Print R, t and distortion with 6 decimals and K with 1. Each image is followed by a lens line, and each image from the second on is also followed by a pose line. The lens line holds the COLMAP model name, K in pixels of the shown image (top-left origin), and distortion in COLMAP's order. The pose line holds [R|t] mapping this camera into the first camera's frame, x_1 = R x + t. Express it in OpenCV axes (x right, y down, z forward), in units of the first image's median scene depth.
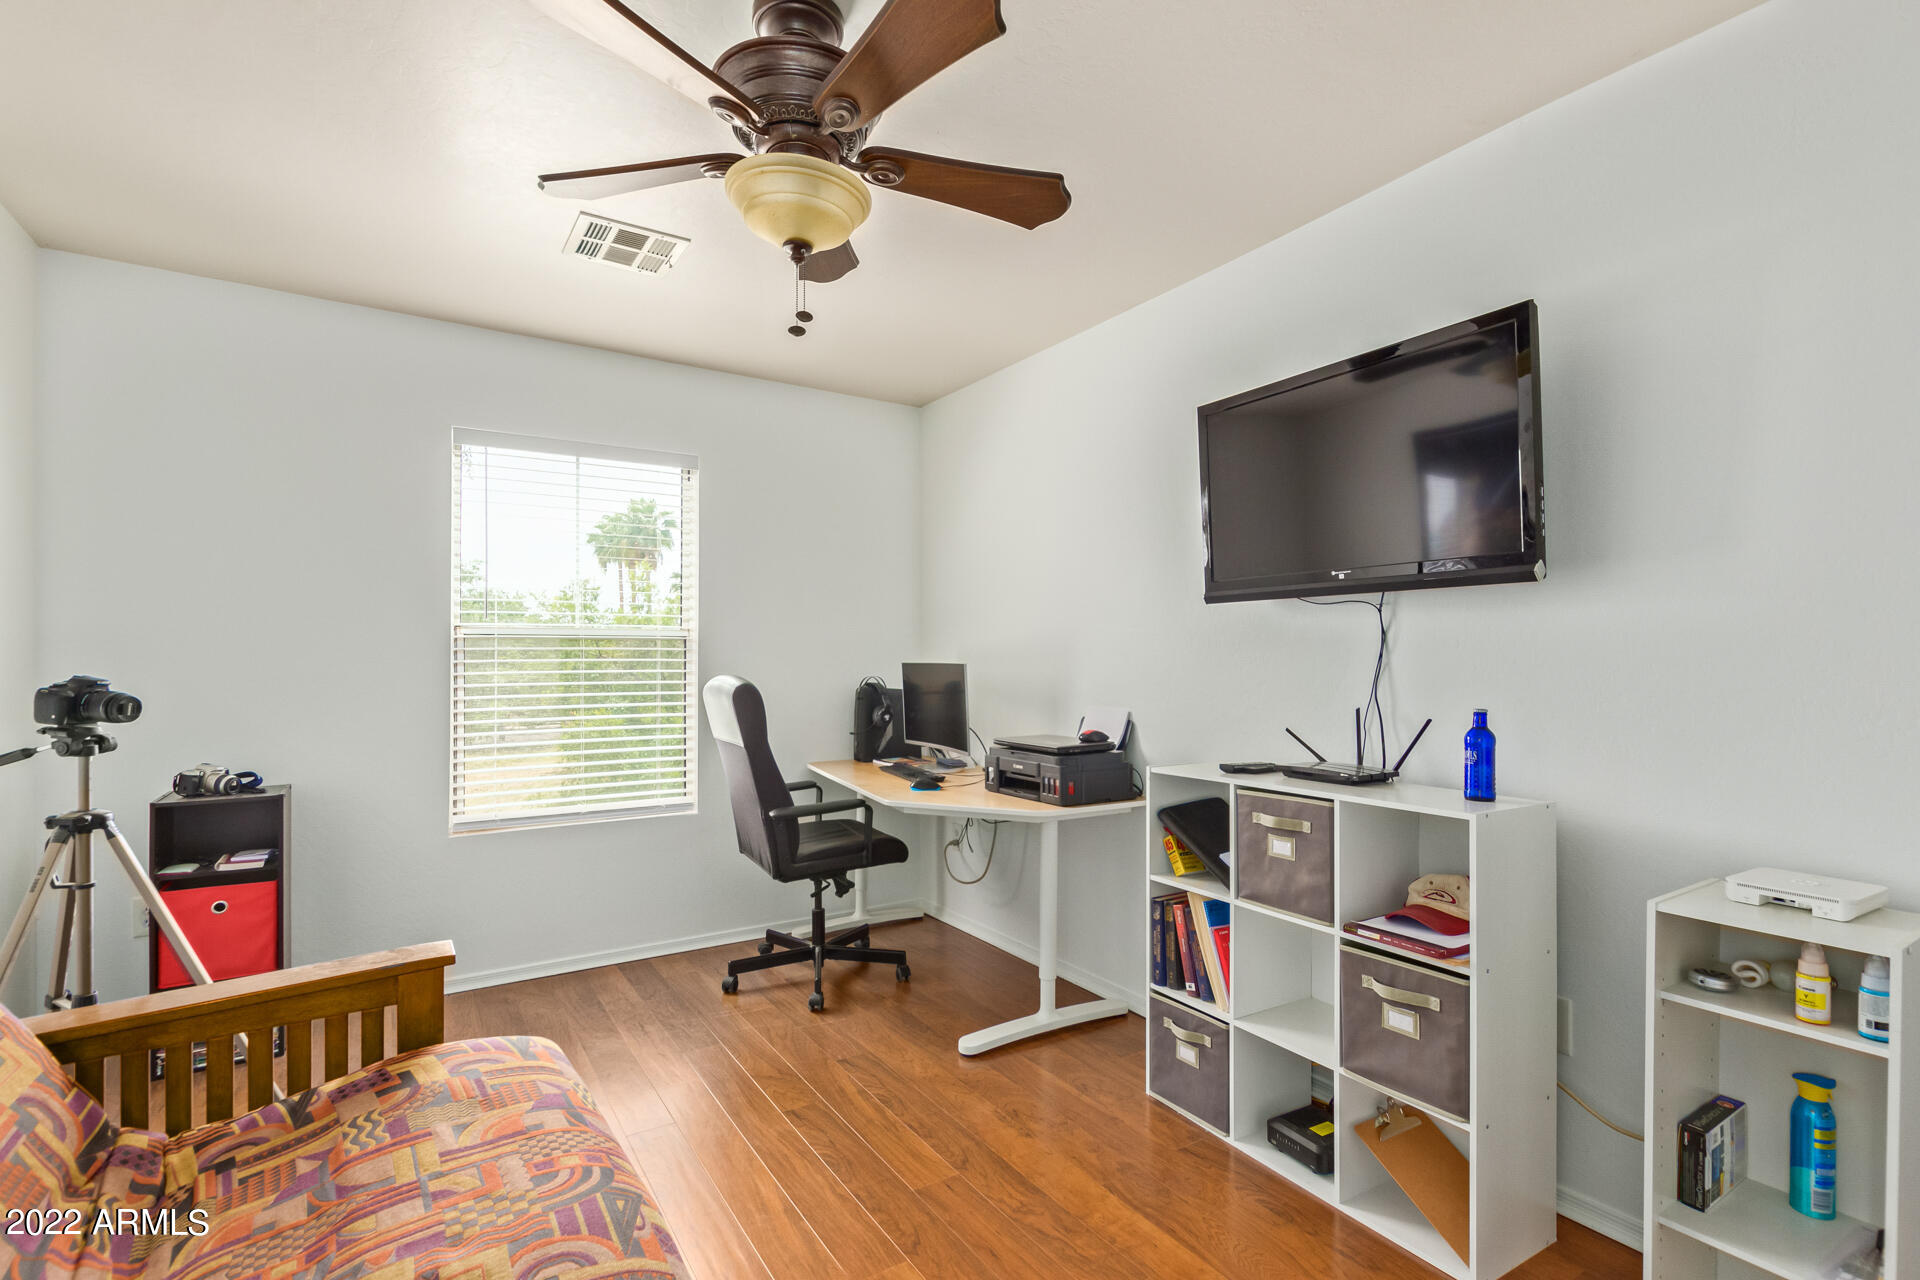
lens RADIAL K [[884.9, 0, 967.6], [0, 884.9, 660.4], [0, 0, 1]] dist [-0.006310, -0.001419]
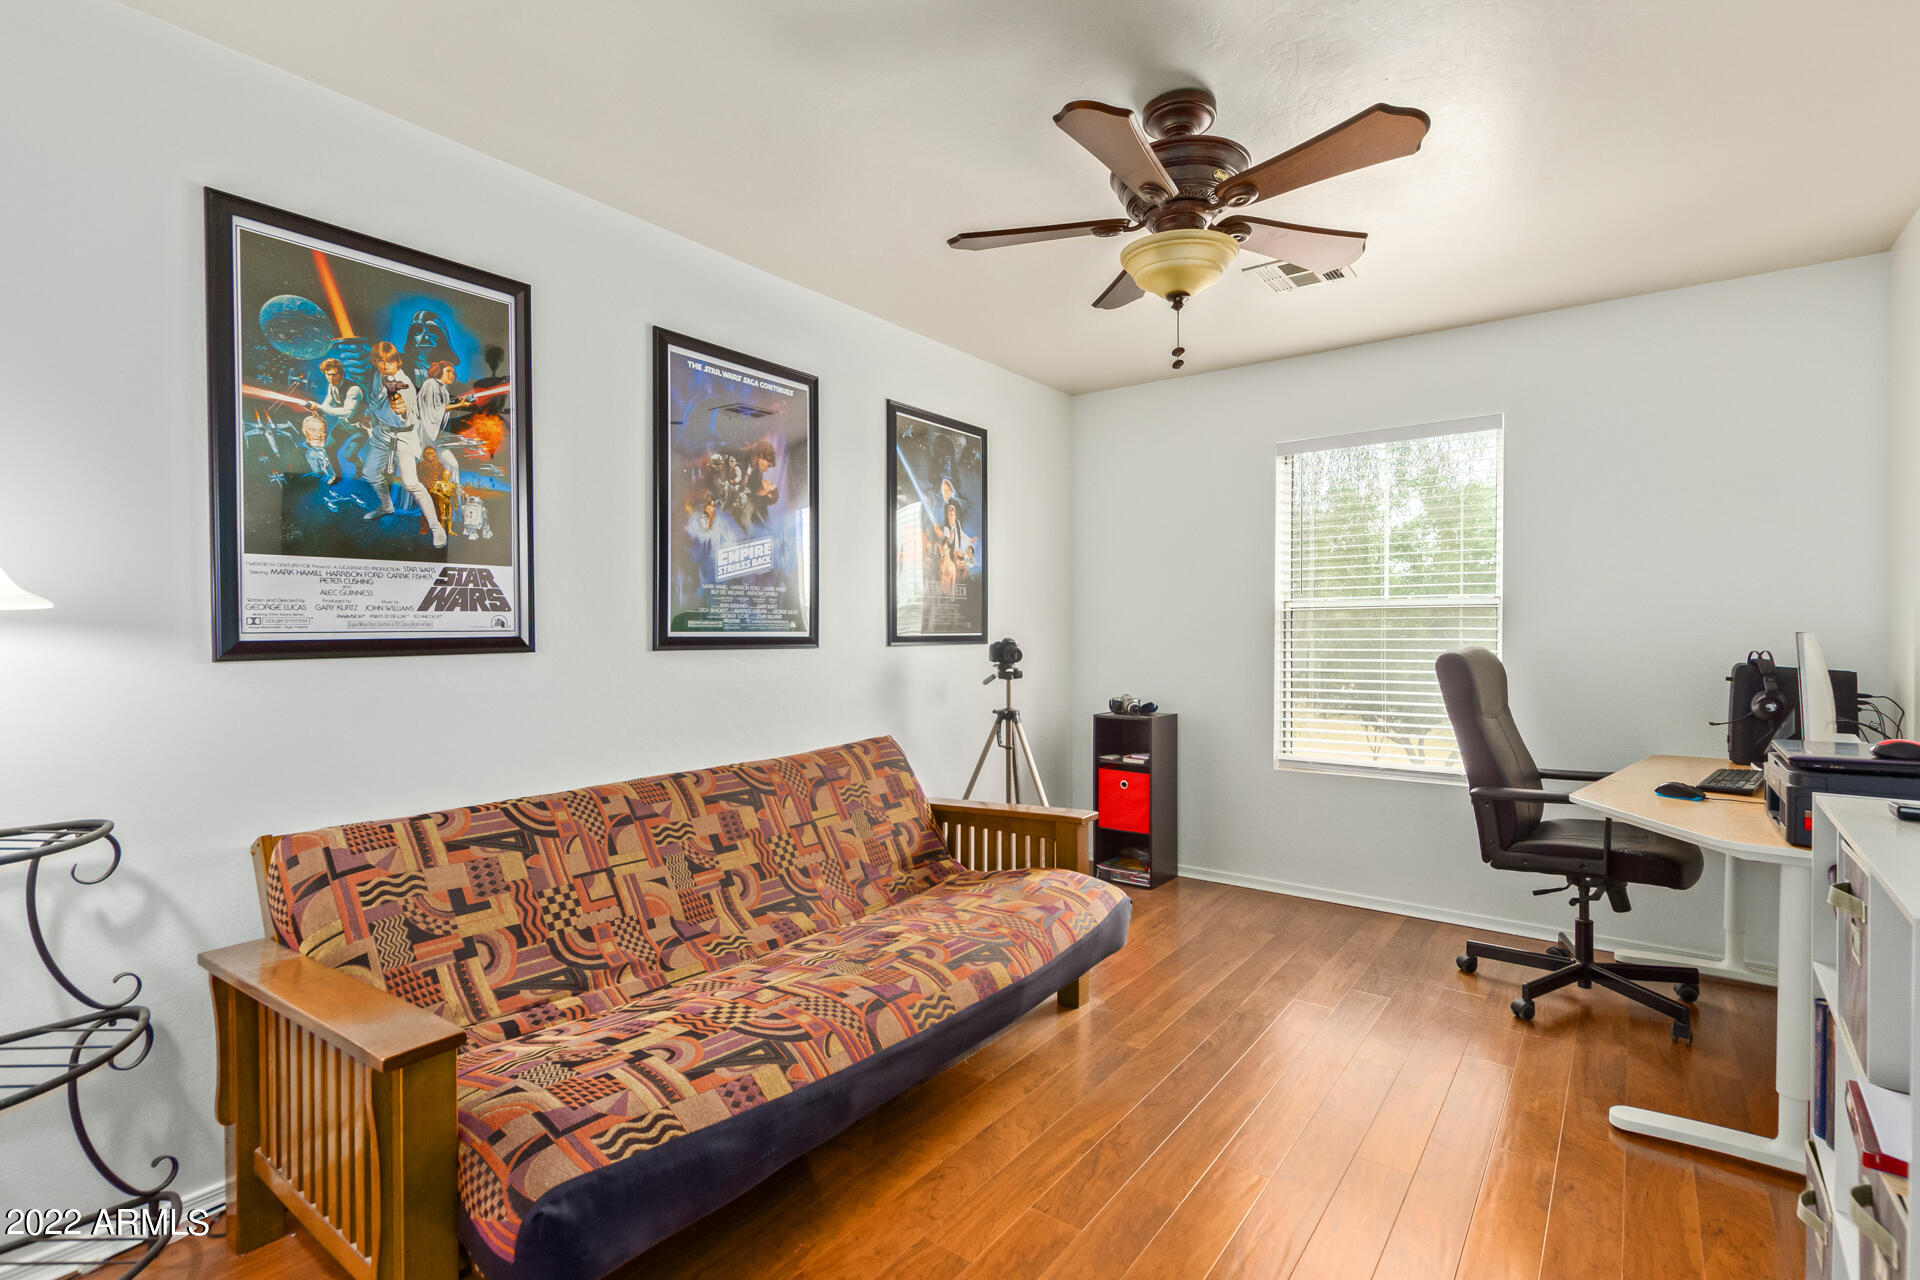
lens RADIAL K [[884.9, 0, 965.1], [0, 884.9, 633.4], [0, 0, 1]] dist [-0.006310, -0.001419]
pose [[0.335950, 0.002676, -0.941876, 0.543128], [0.000175, 0.999996, 0.002904, 0.001678], [0.941880, -0.001141, 0.335948, 0.185149]]
